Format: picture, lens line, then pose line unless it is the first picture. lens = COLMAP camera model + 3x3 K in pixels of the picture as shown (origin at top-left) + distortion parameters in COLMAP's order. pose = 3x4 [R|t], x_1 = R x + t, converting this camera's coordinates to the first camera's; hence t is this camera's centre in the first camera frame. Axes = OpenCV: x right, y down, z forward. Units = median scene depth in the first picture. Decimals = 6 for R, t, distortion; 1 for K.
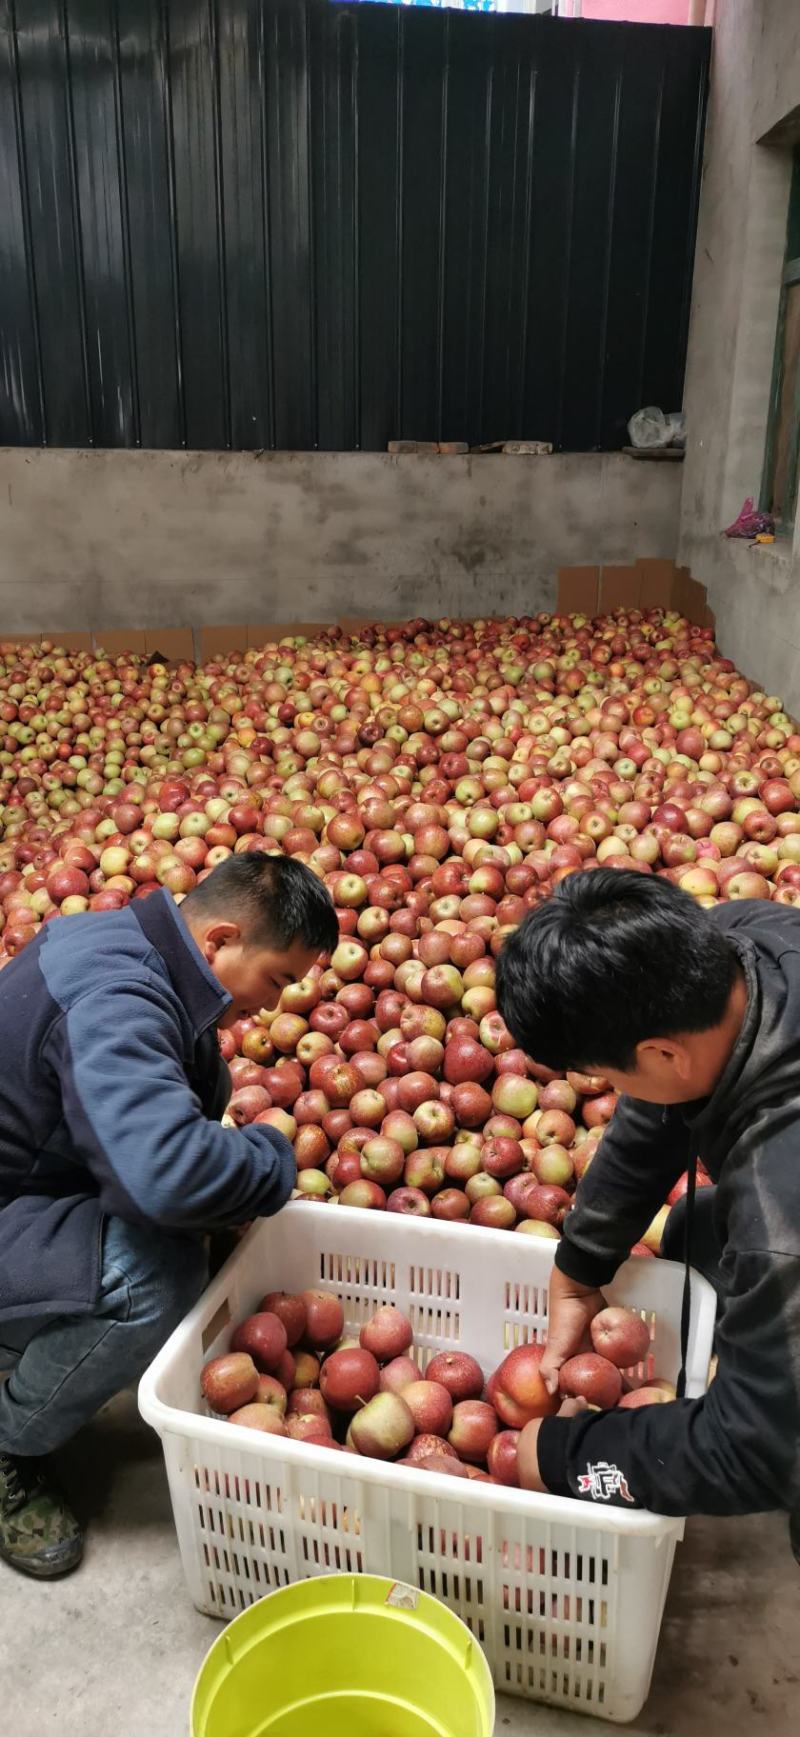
lens RADIAL K [[1286.9, 0, 400.0], [0, 1286.9, 868.5], [0, 0, 1]] dist [-0.003402, -0.007053]
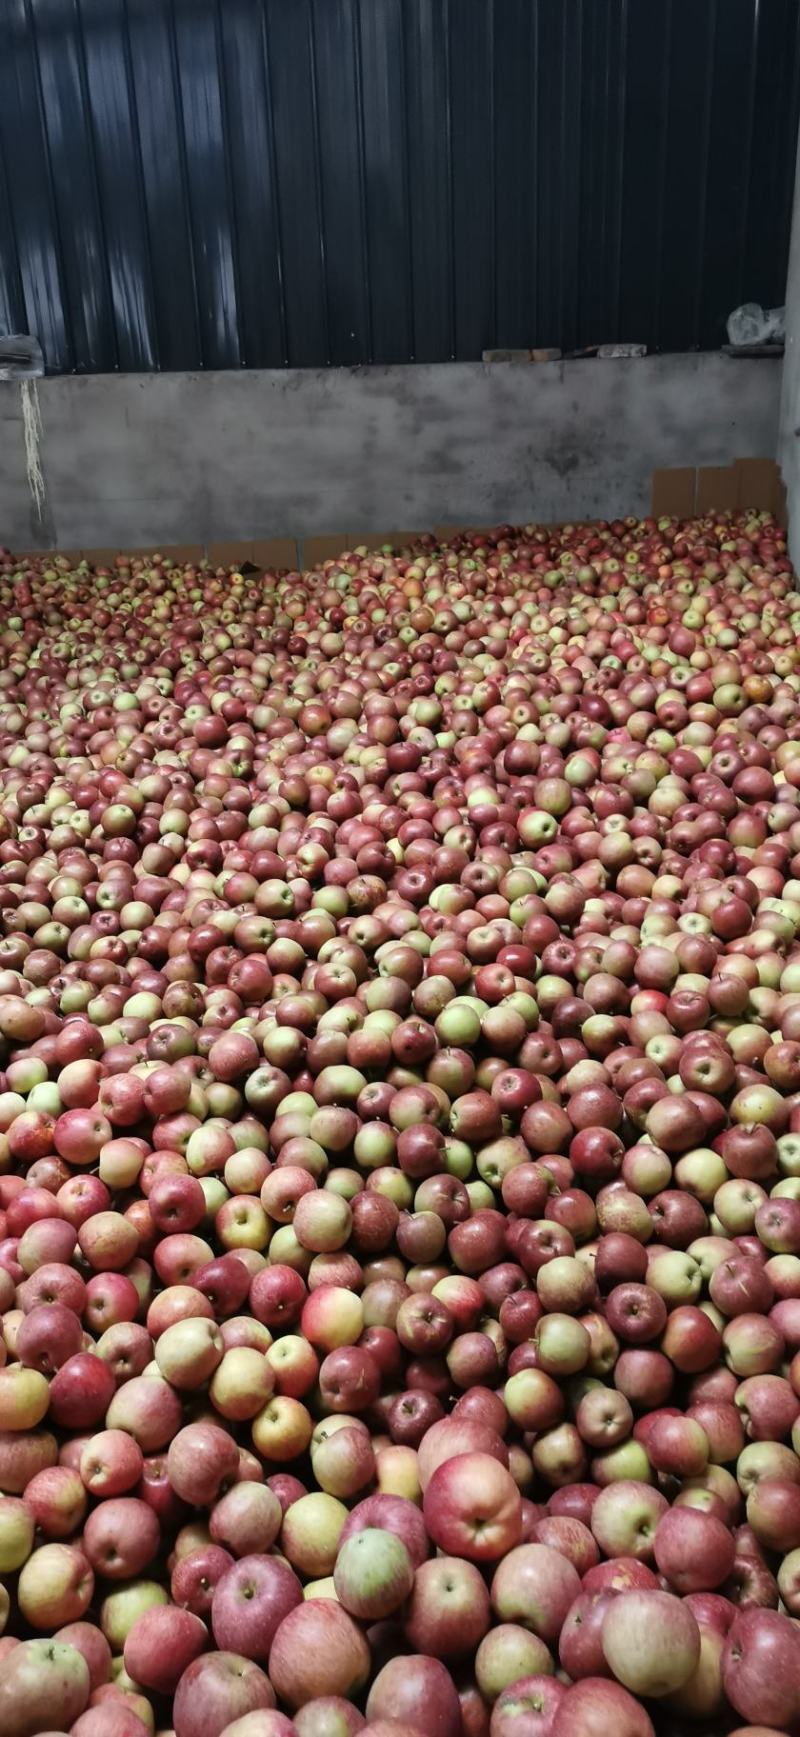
lens RADIAL K [[1286.9, 0, 400.0], [0, 1286.9, 868.5], [0, 0, 1]] dist [-0.003402, -0.007053]
pose [[0.985579, 0.021514, -0.167846, 0.110163], [-0.009637, 0.997411, 0.071257, 0.009902], [0.168944, -0.068612, 0.983235, -0.057001]]
